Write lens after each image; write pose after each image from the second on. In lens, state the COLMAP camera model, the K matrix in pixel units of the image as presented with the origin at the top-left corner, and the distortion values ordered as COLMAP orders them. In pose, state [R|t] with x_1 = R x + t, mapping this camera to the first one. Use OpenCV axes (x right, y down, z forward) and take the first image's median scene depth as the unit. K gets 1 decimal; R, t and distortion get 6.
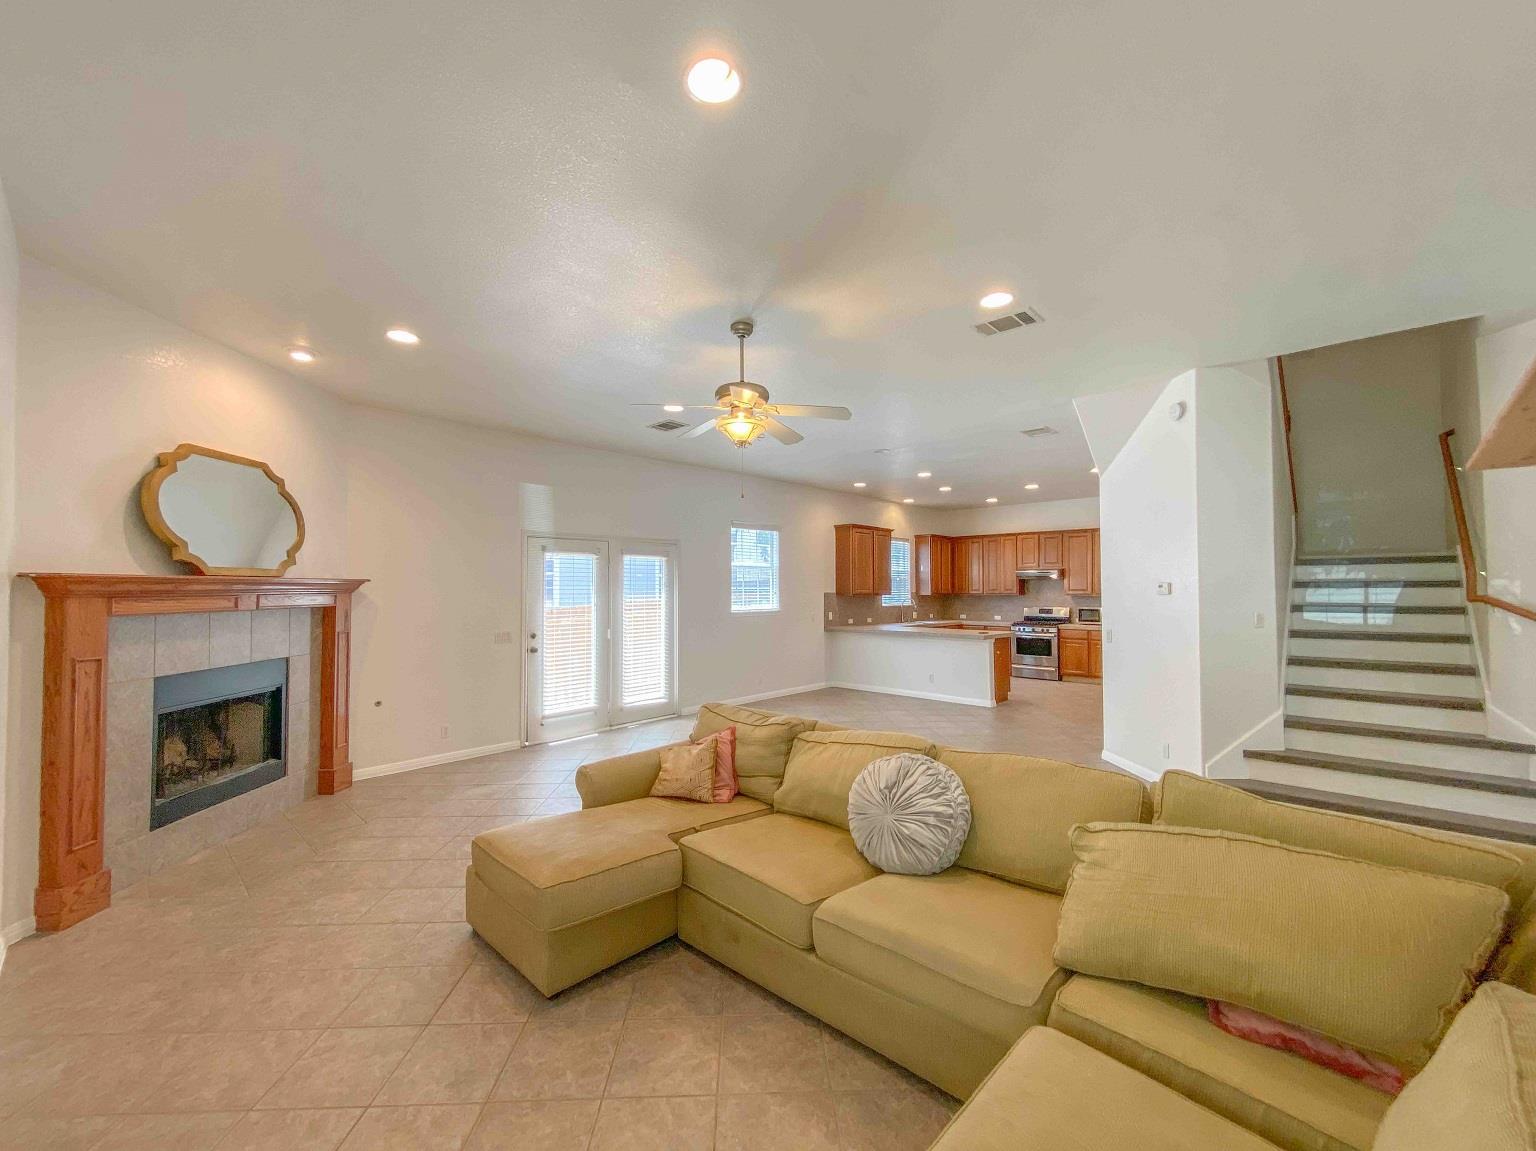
lens RADIAL K [[646.0, 0, 755.8], [0, 646.0, 578.1], [0, 0, 1]] dist [0.004728, -0.001116]
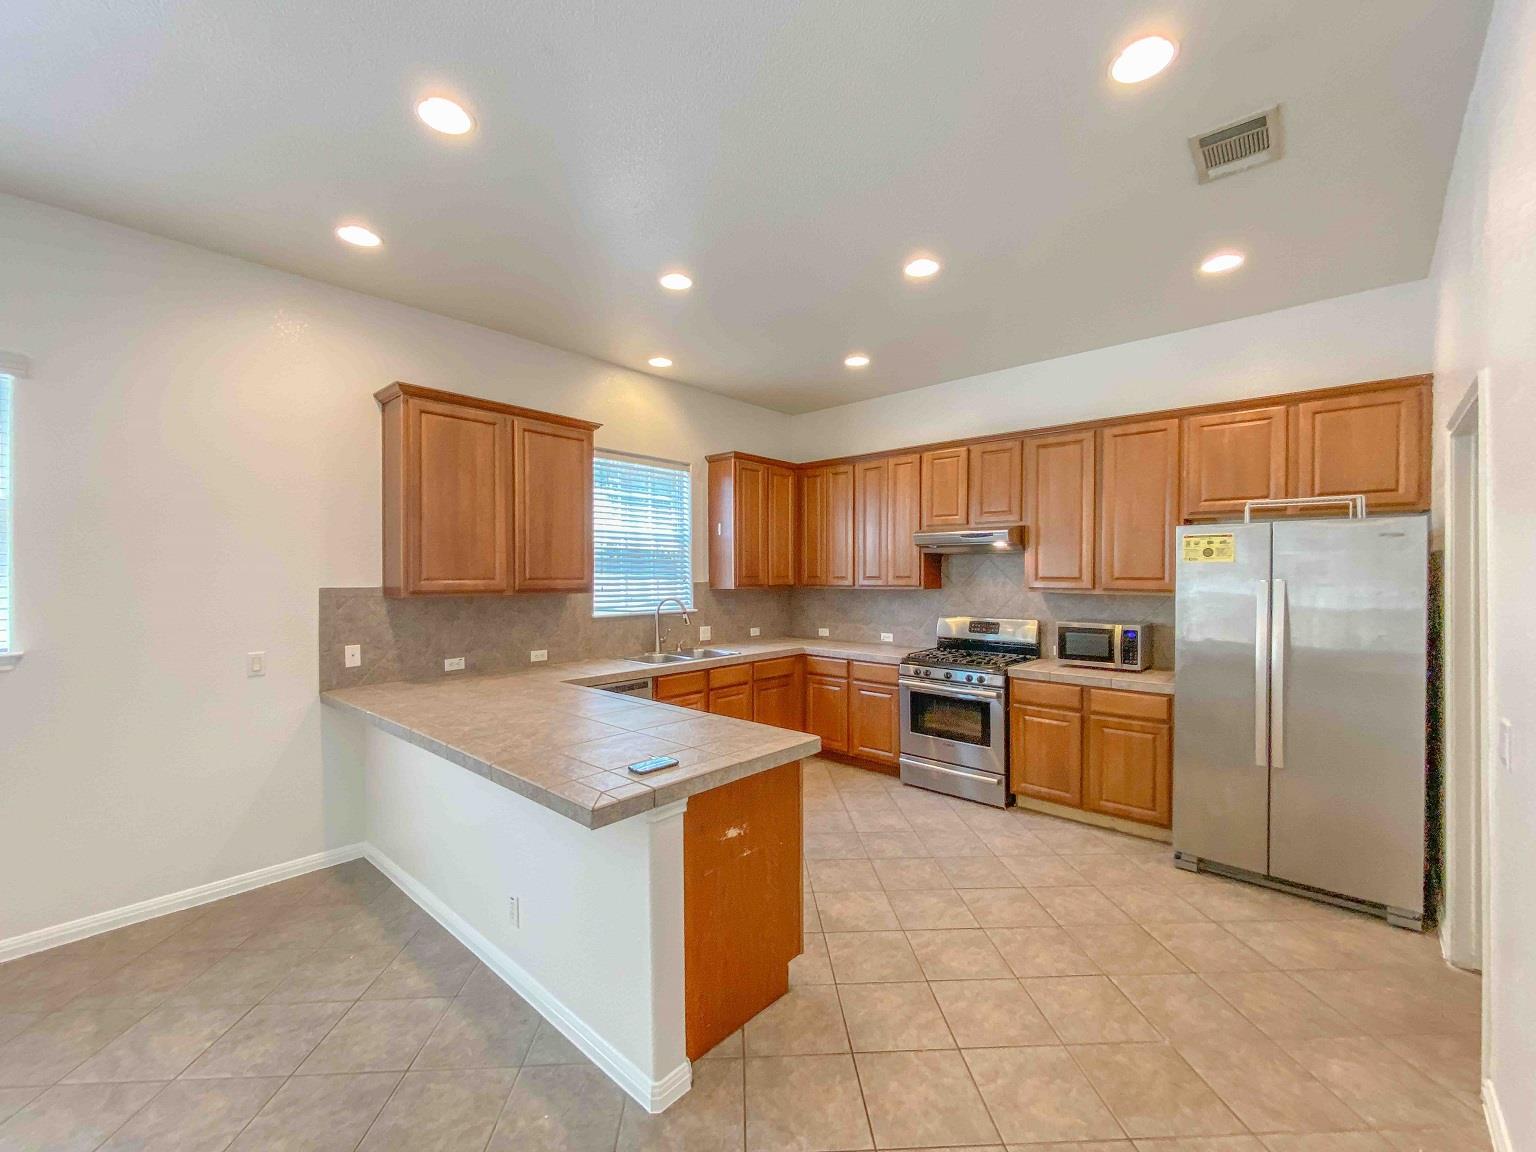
lens RADIAL K [[646.0, 0, 773.3], [0, 646.0, 582.9], [0, 0, 1]] dist [0.004728, -0.001116]
pose [[0.999125, -0.001506, 0.041804, 0.300471], [0.000058, 0.999401, 0.034619, 0.007236], [-0.041831, -0.034587, 0.998526, 0.597163]]
